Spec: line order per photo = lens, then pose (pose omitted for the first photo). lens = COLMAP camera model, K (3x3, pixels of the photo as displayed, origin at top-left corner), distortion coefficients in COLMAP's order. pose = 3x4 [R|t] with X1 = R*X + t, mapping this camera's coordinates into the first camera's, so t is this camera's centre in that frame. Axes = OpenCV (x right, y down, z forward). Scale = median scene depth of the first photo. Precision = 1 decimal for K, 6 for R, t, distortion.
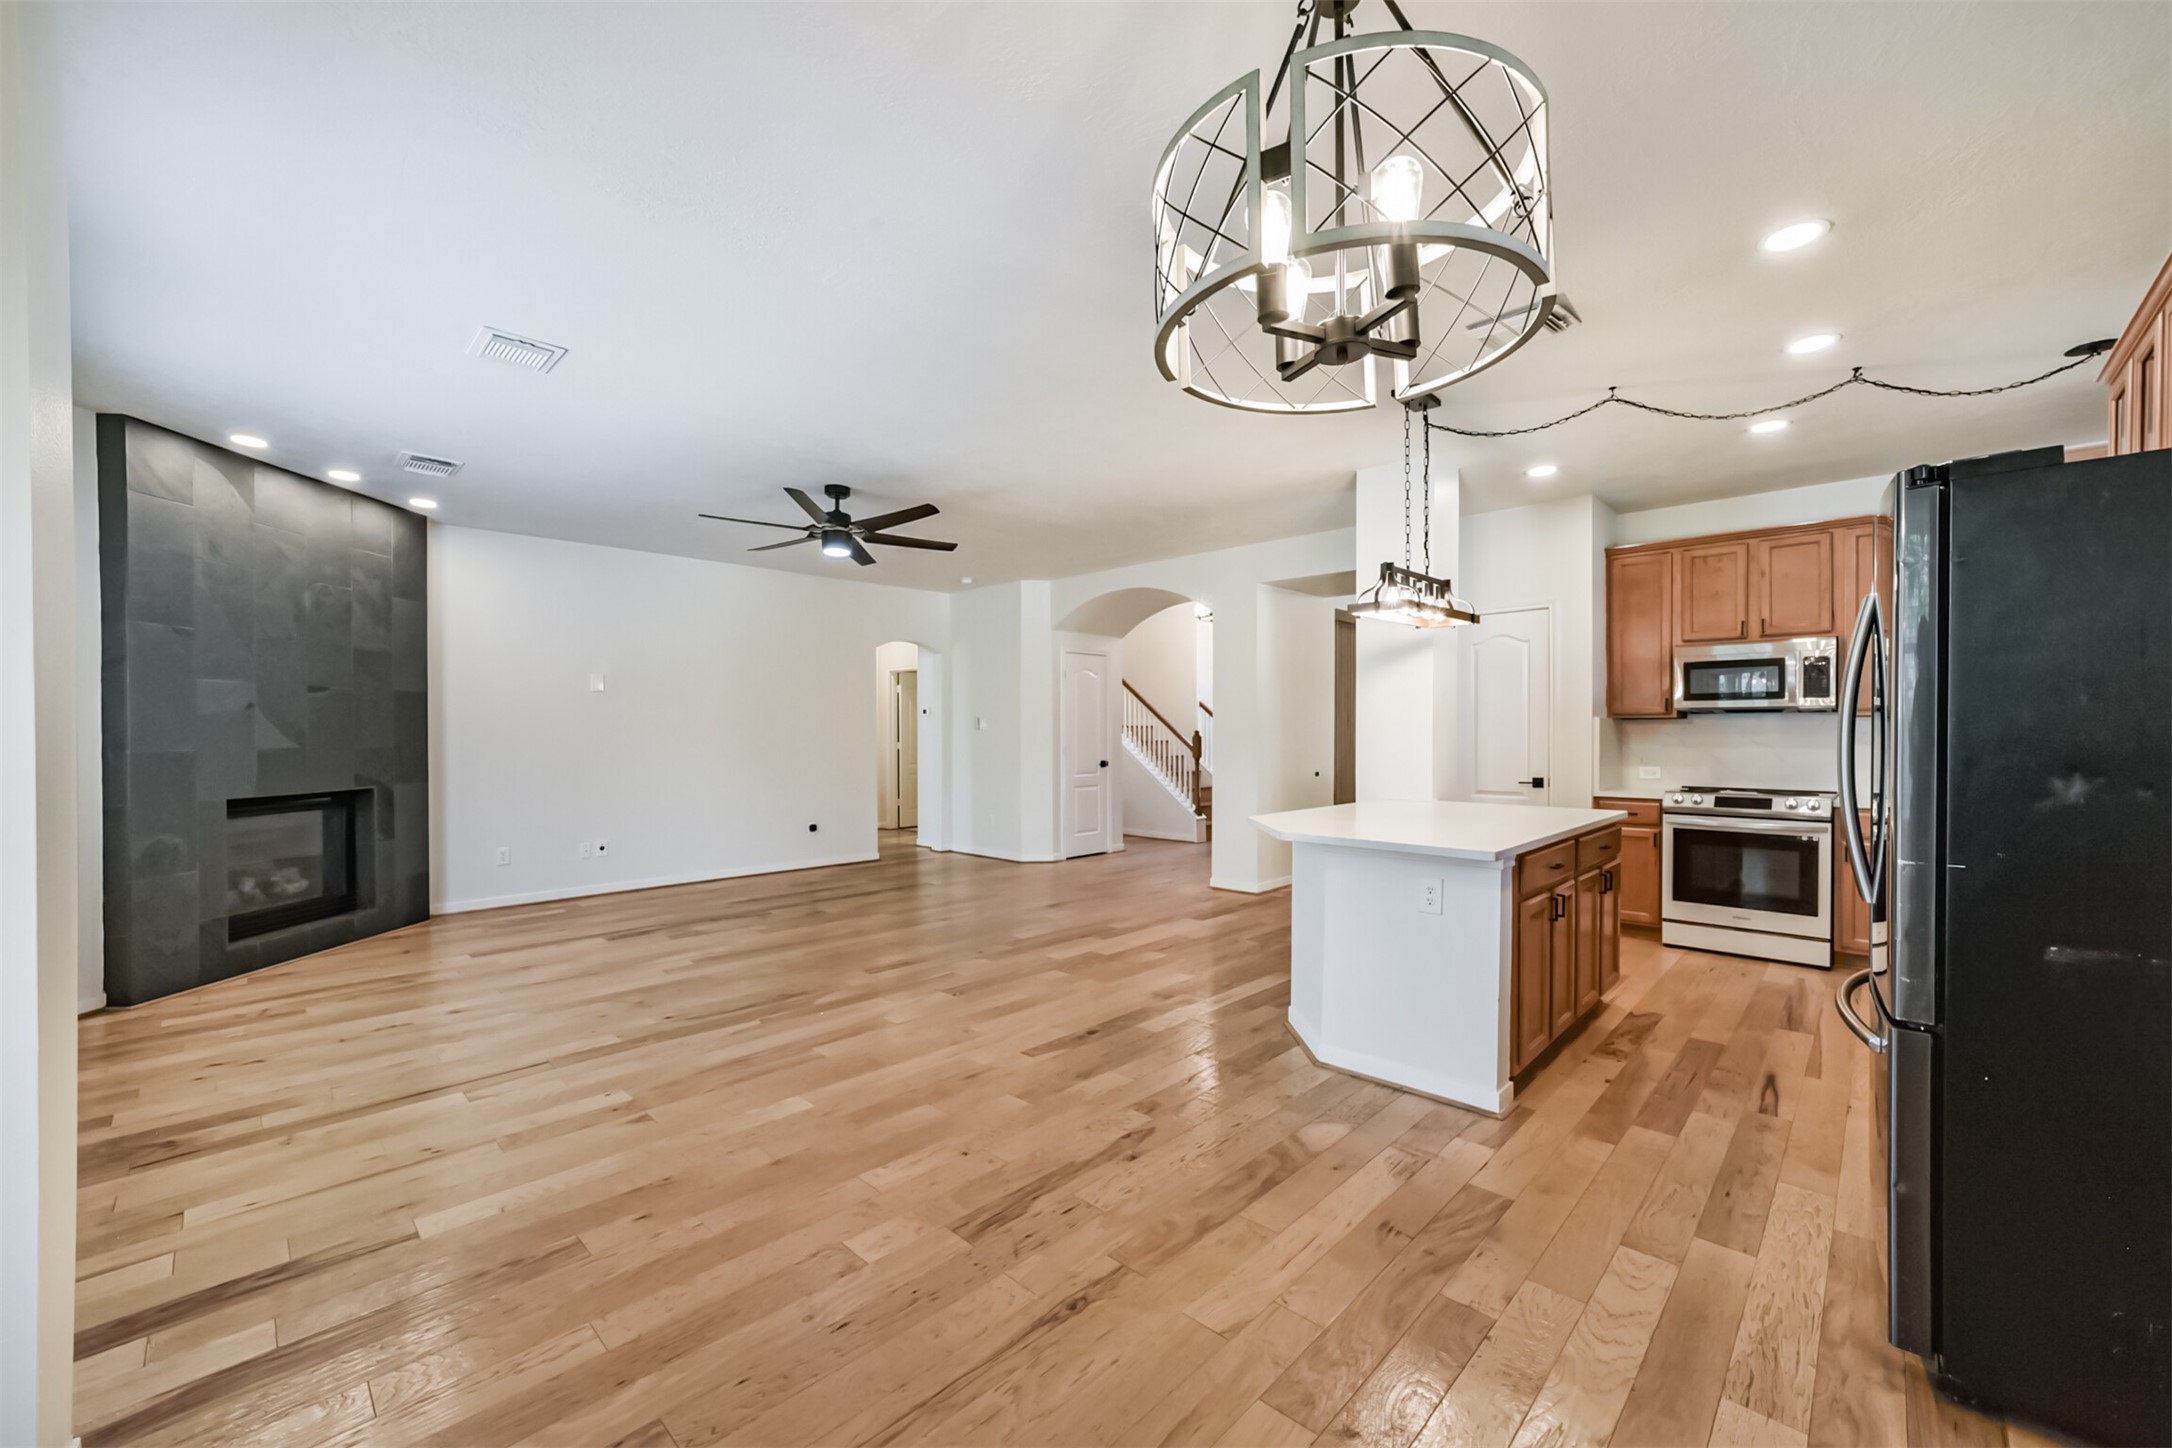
lens RADIAL K [[847.0, 0, 1089.9], [0, 847.0, 737.1], [0, 0, 1]] dist [-0.011780, 0.001026]
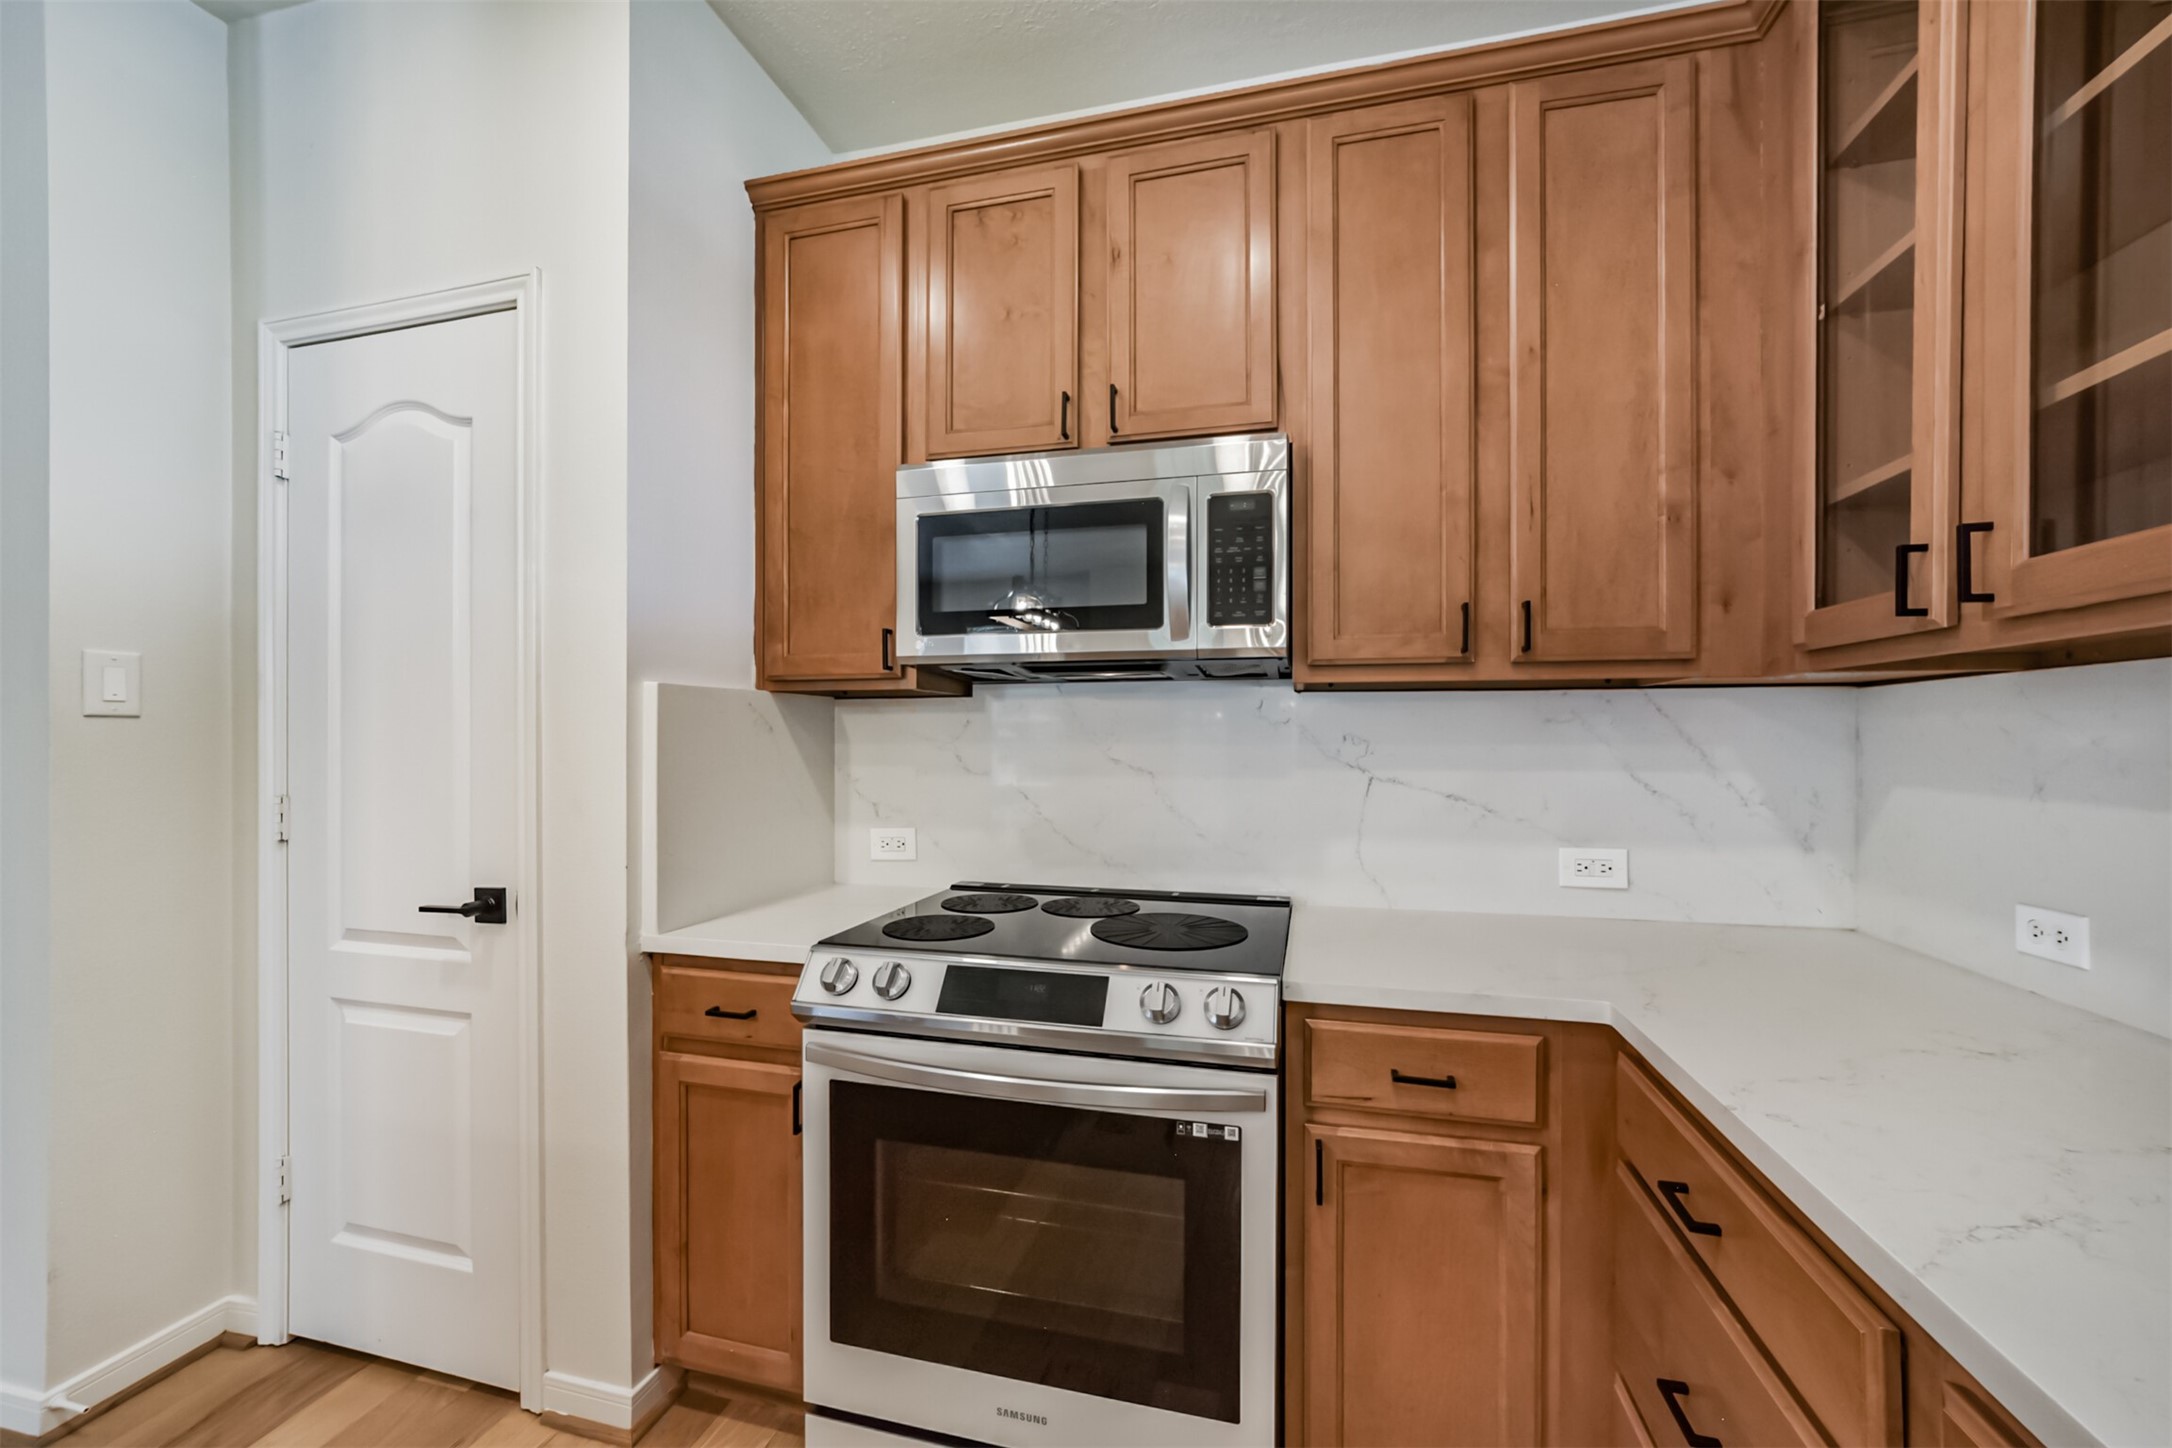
lens RADIAL K [[847.0, 0, 1096.1], [0, 847.0, 732.2], [0, 0, 1]] dist [-0.011780, 0.001026]
pose [[0.870357, 0.002665, 0.492415, 0.652374], [0.000055, 0.999985, -0.005508, -0.005032], [-0.492422, 0.004821, 0.870343, 0.739674]]
